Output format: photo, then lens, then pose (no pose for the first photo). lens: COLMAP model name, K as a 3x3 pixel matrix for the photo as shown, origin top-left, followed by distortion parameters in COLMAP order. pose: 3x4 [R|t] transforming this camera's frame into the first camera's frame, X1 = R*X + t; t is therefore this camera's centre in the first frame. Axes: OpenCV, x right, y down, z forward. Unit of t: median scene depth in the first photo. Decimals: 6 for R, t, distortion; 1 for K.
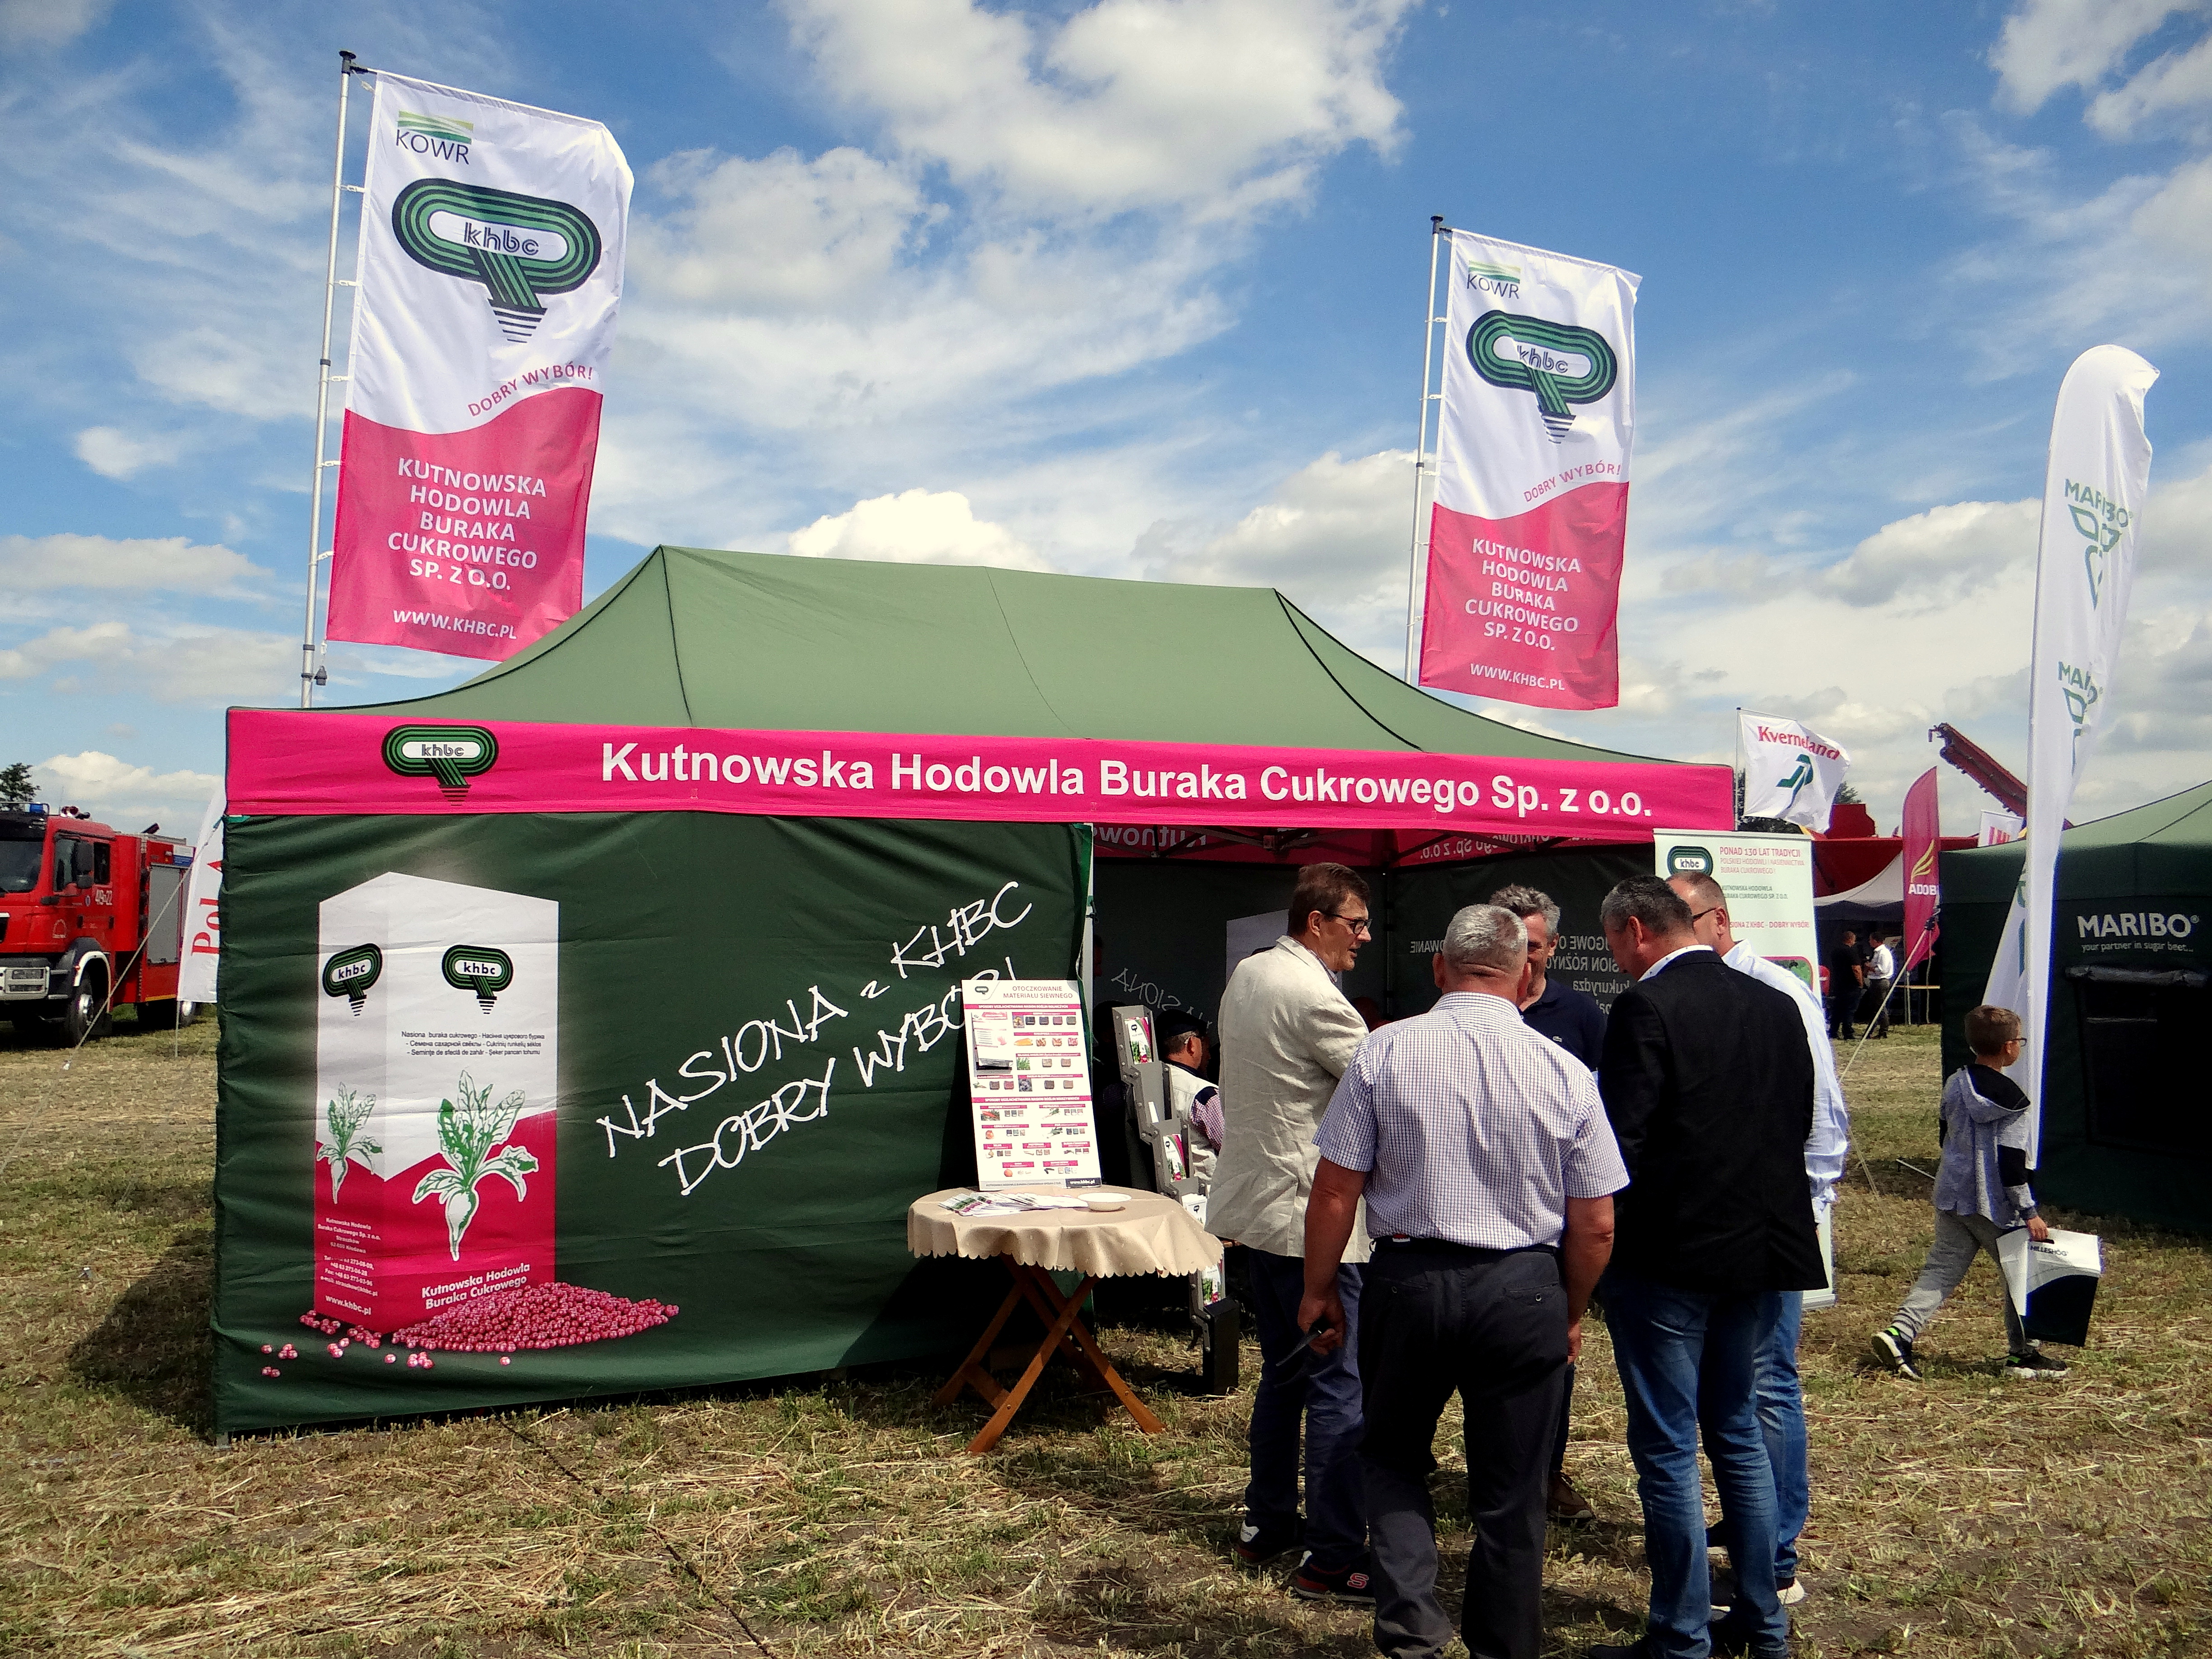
lens RADIAL K [[1757.3, 0, 1101.5], [0, 1757.3, 844.3], [0, 0, 1]] dist [-0.013509, 0.051739]
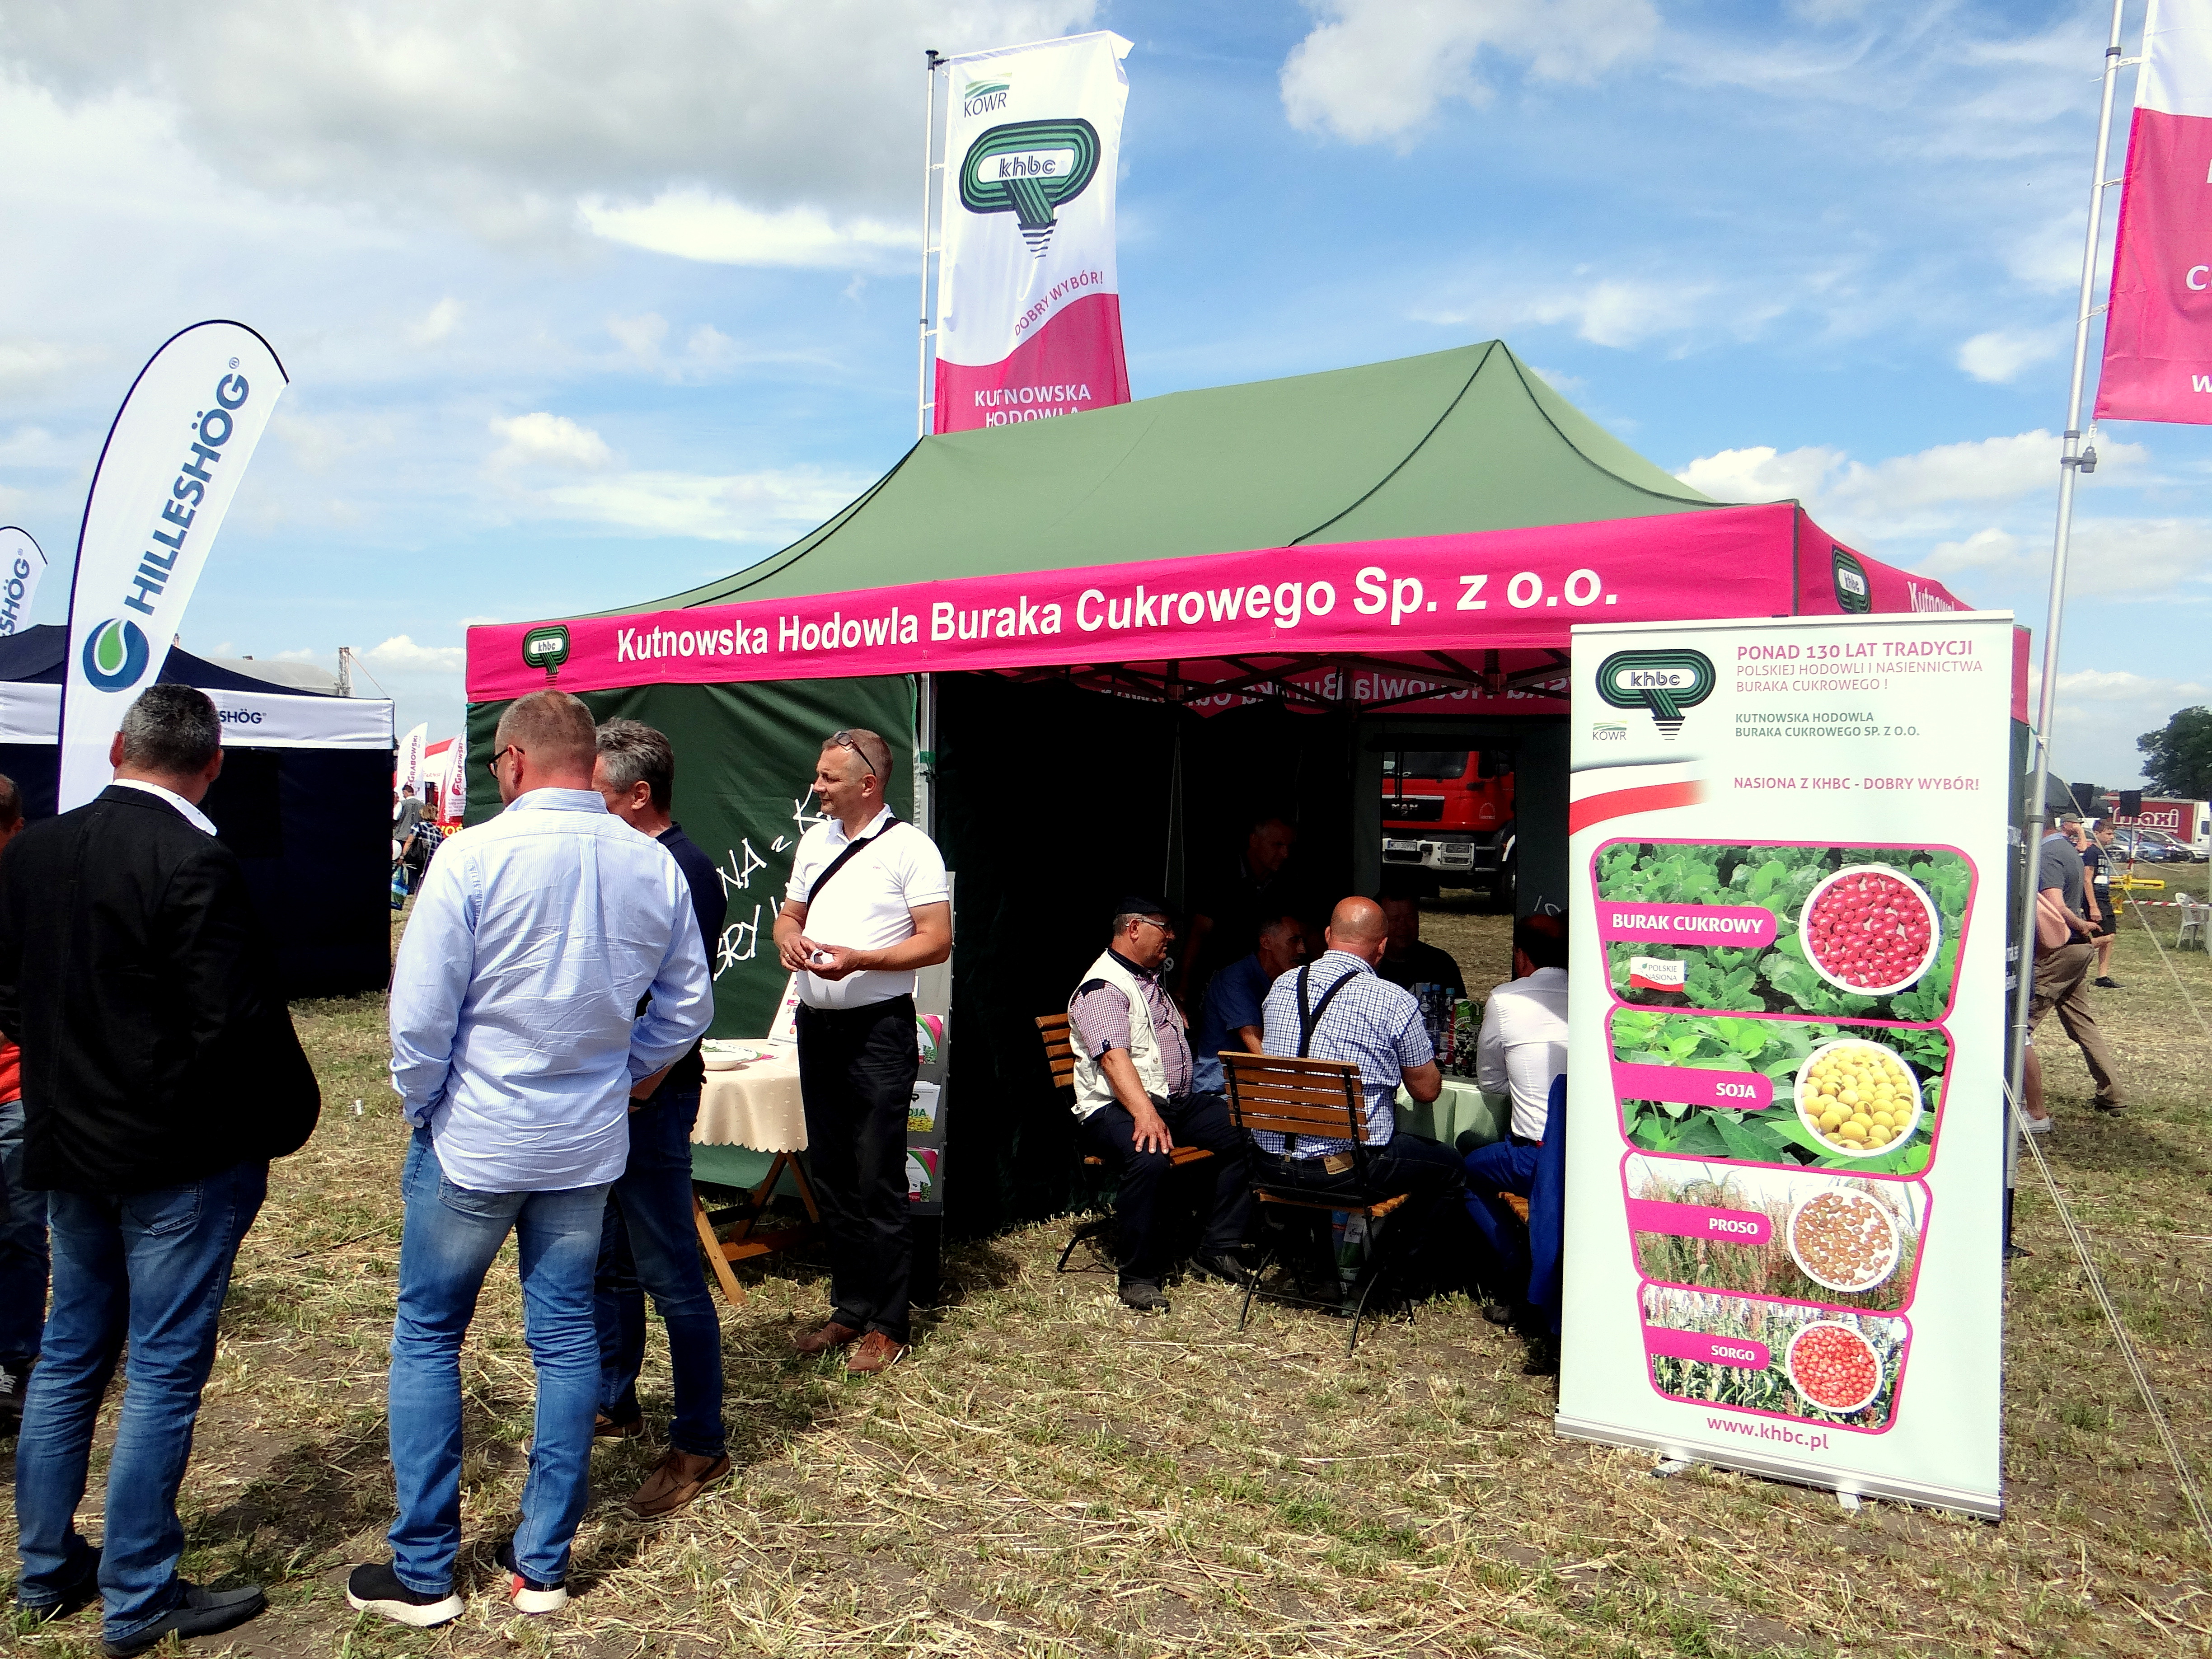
lens RADIAL K [[1757.3, 0, 1109.7], [0, 1757.3, 839.4], [0, 0, 1]] dist [-0.013509, 0.051739]
pose [[0.523429, 0.022022, -0.851784, 0.809629], [0.026314, 0.998771, 0.041993, 0.037980], [0.851663, -0.044394, 0.522207, 0.585325]]
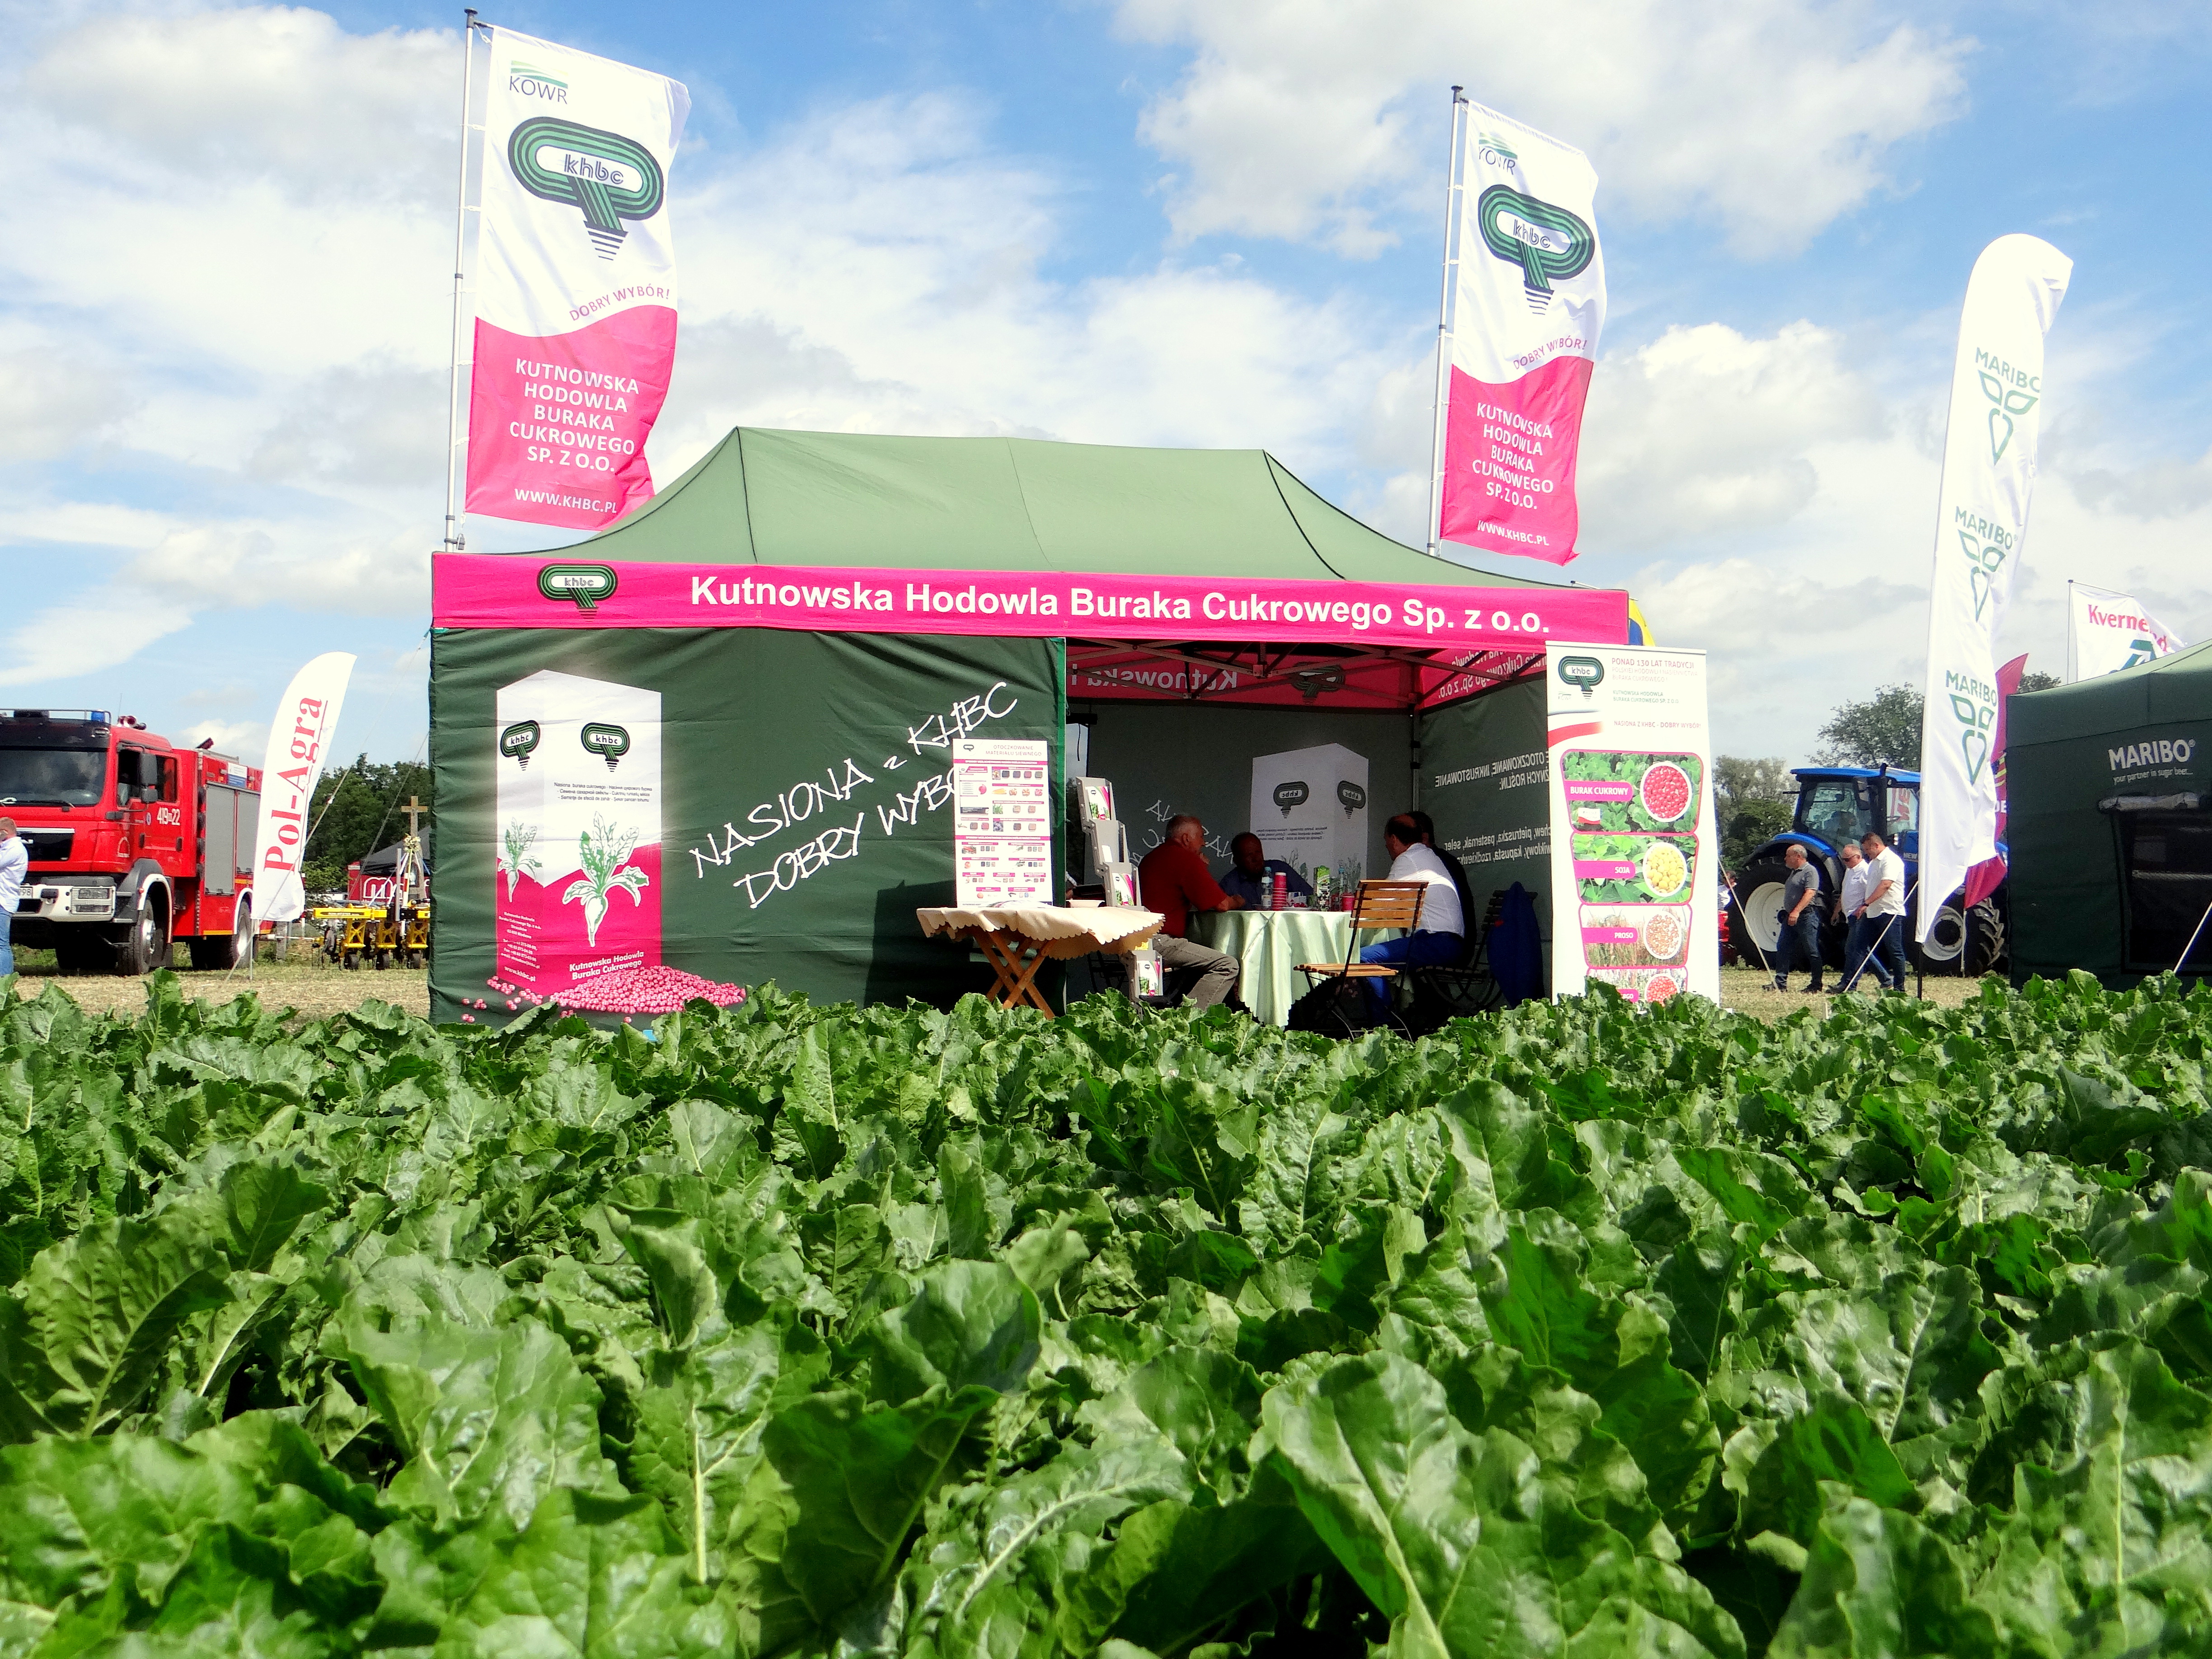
lens RADIAL K [[2442.5, 0, 1085.7], [0, 2442.5, 810.0], [0, 0, 1]] dist [0.026836, 0.000000]
pose [[0.993566, -0.009809, -0.112830, 0.205033], [0.009427, 0.999948, -0.003923, 0.118358], [0.112862, 0.002834, 0.993607, -0.750656]]
